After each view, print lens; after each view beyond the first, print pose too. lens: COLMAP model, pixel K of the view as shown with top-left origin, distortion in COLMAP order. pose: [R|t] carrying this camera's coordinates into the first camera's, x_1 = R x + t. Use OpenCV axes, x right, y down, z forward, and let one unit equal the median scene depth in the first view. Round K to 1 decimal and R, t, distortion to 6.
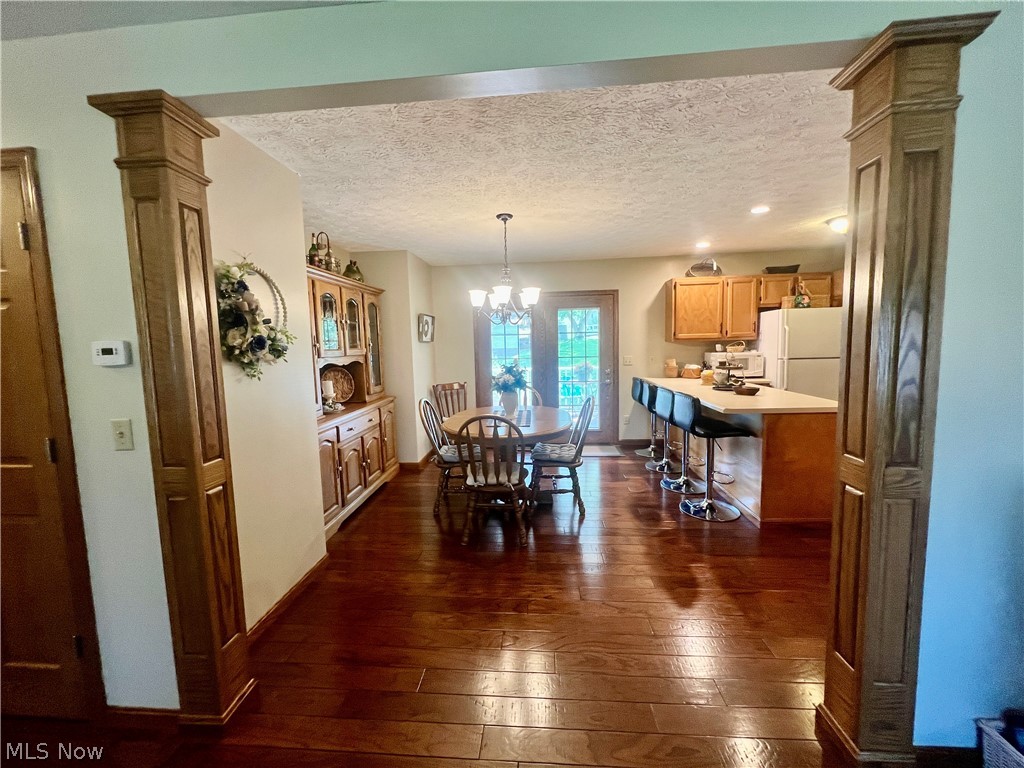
lens RADIAL K [[411.1, 0, 507.1], [0, 411.1, 384.7], [0, 0, 1]] dist [-0.000268, -0.000063]
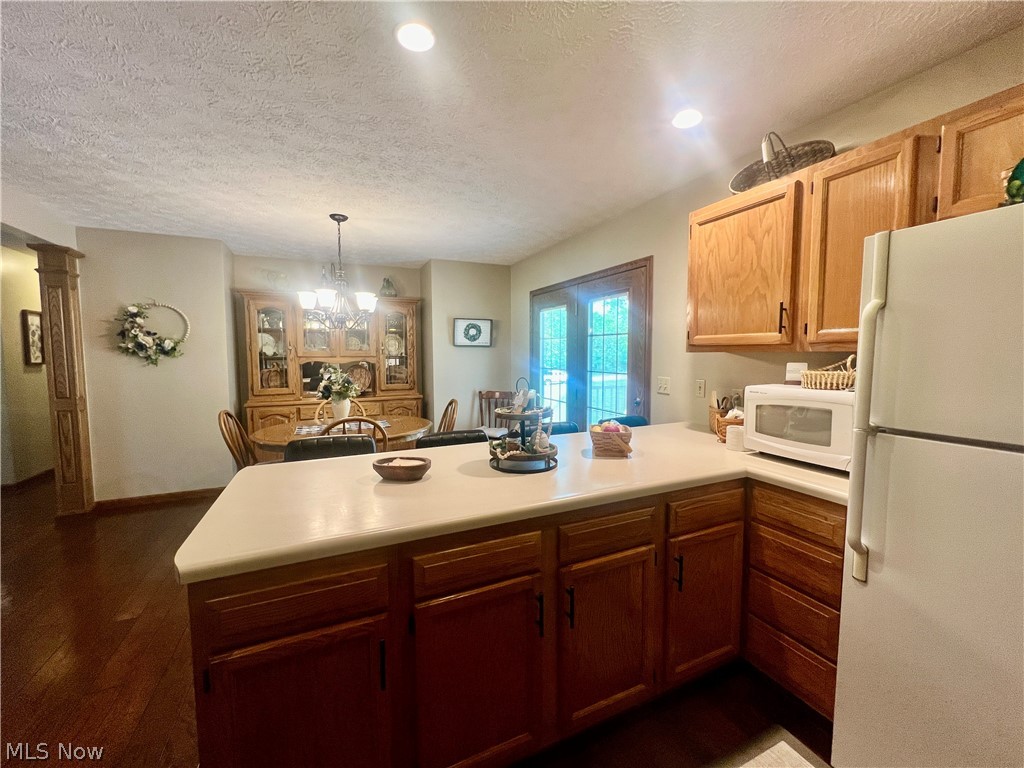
lens RADIAL K [[411.1, 0, 511.5], [0, 411.1, 380.6], [0, 0, 1]] dist [-0.000268, -0.000063]
pose [[0.481479, 0.084119, -0.872412, 0.721031], [-0.091171, 0.994791, 0.045603, -0.076065], [0.871703, 0.057582, 0.486640, 0.611881]]
